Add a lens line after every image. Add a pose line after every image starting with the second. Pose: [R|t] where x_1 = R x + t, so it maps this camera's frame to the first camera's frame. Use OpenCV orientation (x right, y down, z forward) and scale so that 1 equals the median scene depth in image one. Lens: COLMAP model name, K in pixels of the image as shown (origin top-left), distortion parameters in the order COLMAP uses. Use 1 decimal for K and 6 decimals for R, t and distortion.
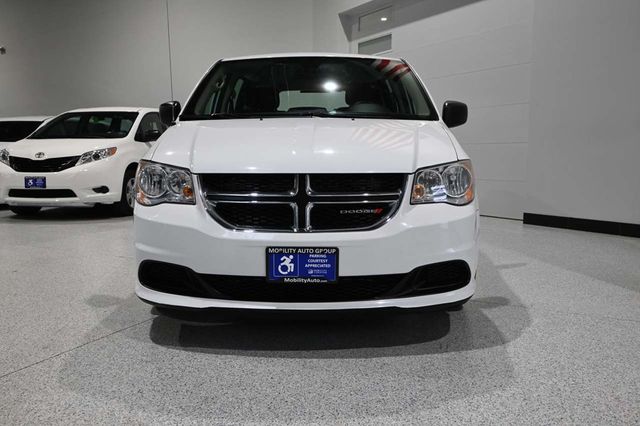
lens RADIAL K [[510.7, 0, 321.9], [0, 510.7, 207.5], [0, 0, 1]] dist [-0.016728, -0.013854]
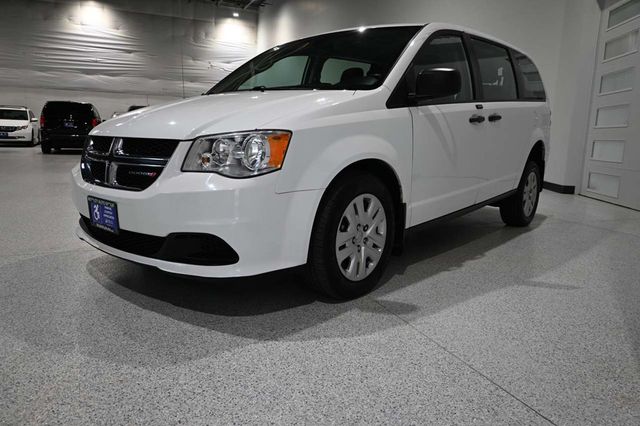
lens RADIAL K [[452.3, 0, 318.2], [0, 452.3, 217.9], [0, 0, 1]] dist [-0.001584, -0.000957]
pose [[0.758217, 0.134852, -0.637905, 0.985249], [-0.099149, 0.990846, 0.091615, -0.023768], [0.644420, -0.006217, 0.764647, 0.511491]]
